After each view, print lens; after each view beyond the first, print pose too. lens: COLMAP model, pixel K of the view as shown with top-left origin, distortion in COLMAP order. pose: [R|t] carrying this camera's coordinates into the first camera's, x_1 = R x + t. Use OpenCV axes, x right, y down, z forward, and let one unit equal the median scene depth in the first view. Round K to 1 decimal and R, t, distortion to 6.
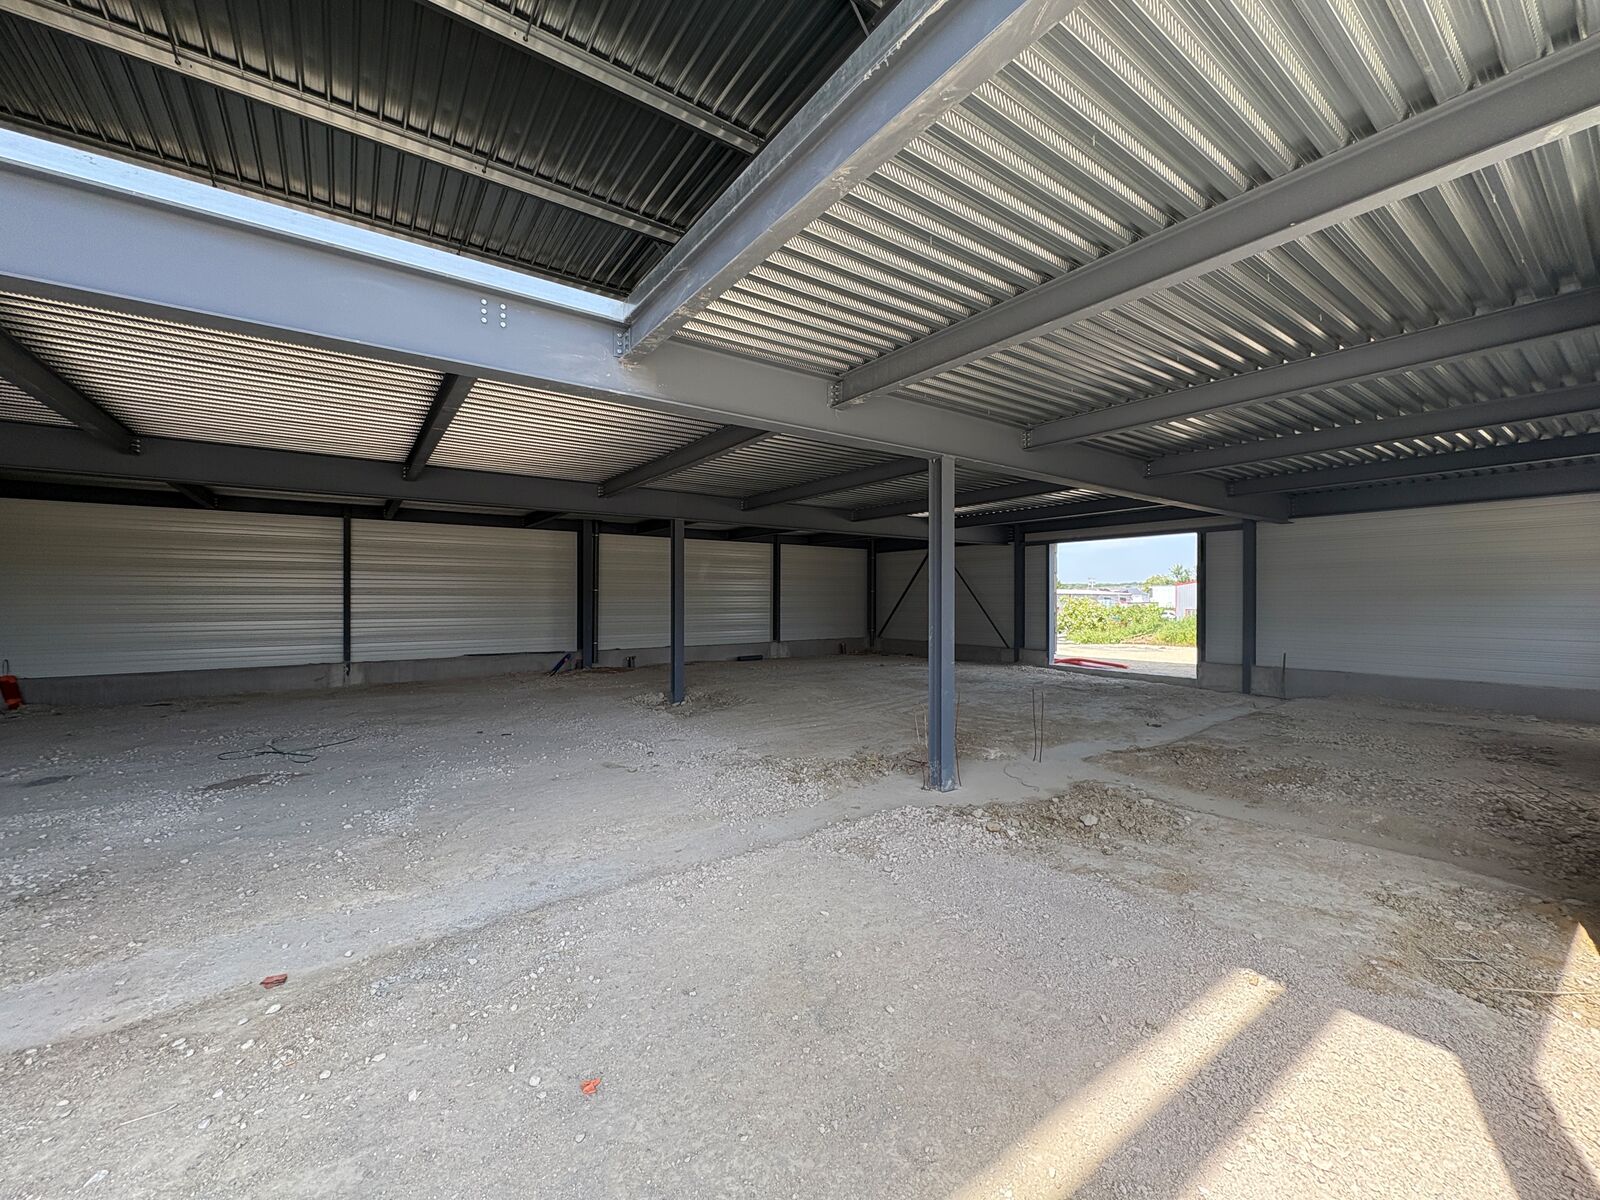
lens RADIAL K [[636.8, 0, 802.8], [0, 636.8, 598.5], [0, 0, 1]] dist [0.002379, -0.000420]
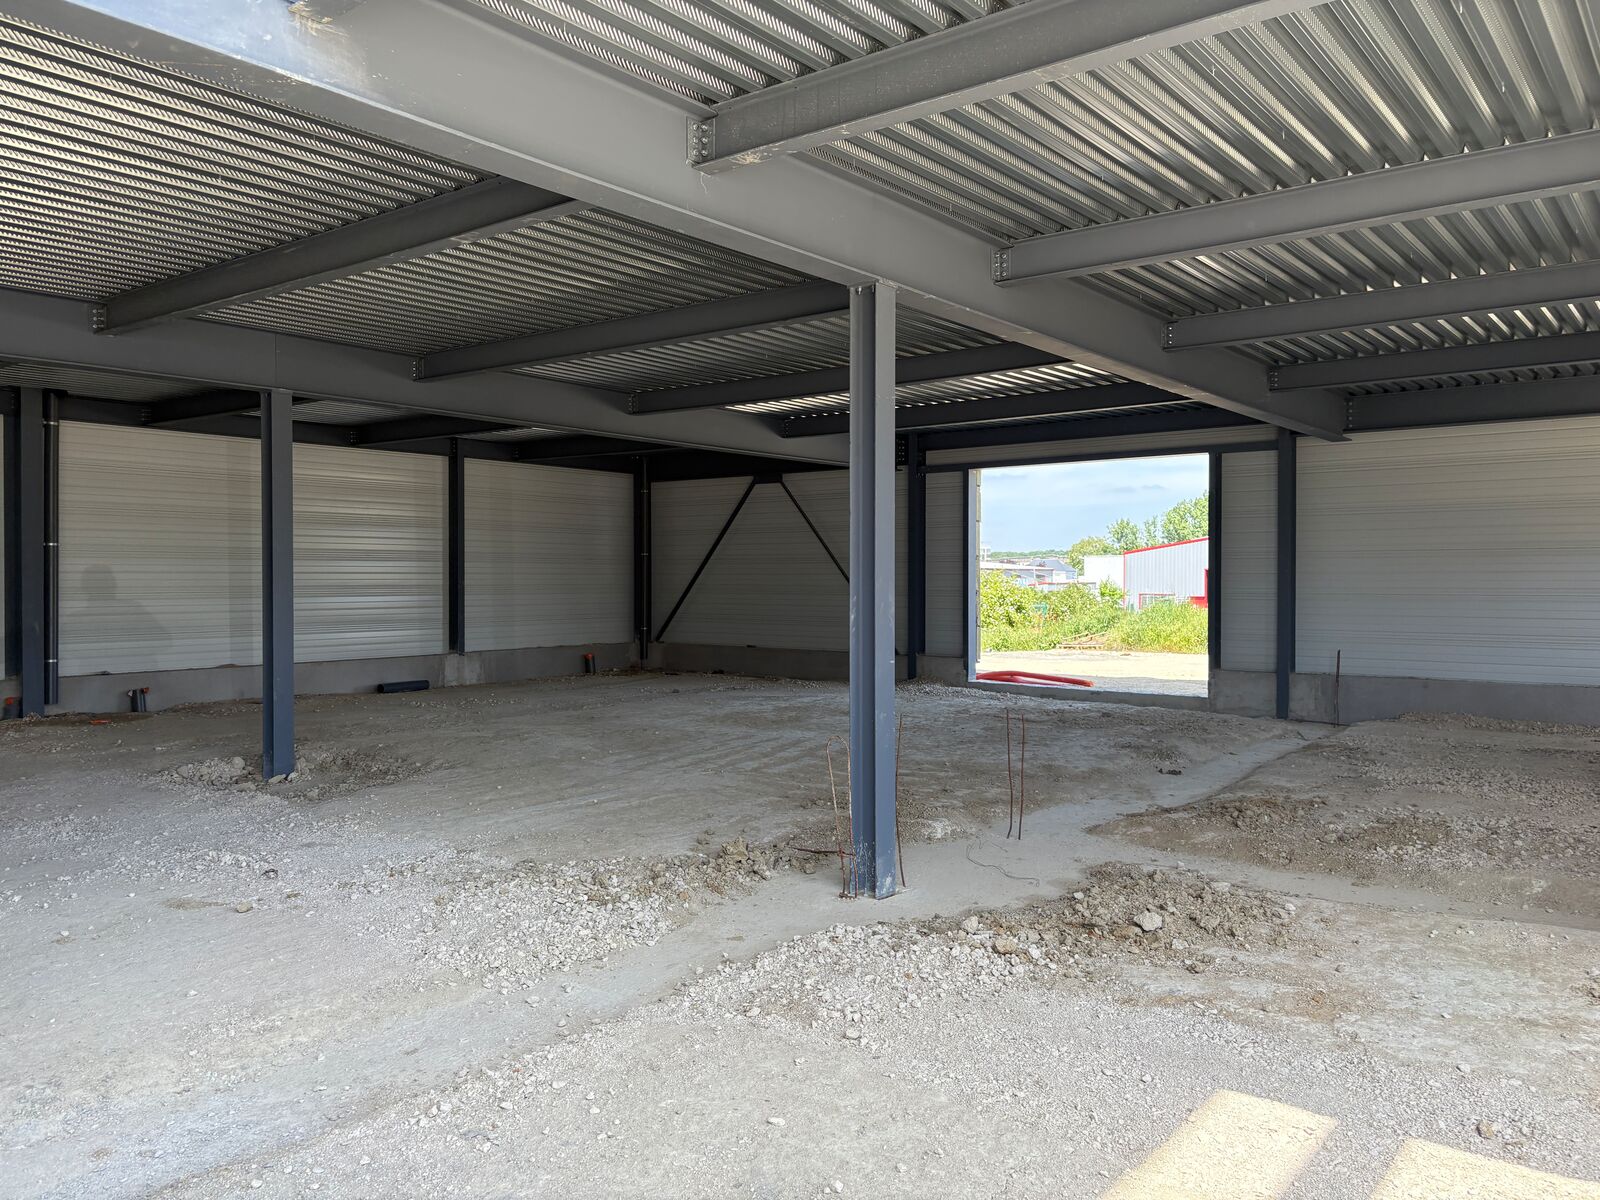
lens RADIAL K [[1206.6, 0, 807.2], [0, 1206.6, 594.3], [0, 0, 1]] dist [0.058882, -0.059998]
pose [[0.959243, -0.004800, 0.282543, -0.112118], [0.001511, 0.999929, 0.011855, 0.026199], [-0.282580, -0.010945, 0.959181, 0.021896]]
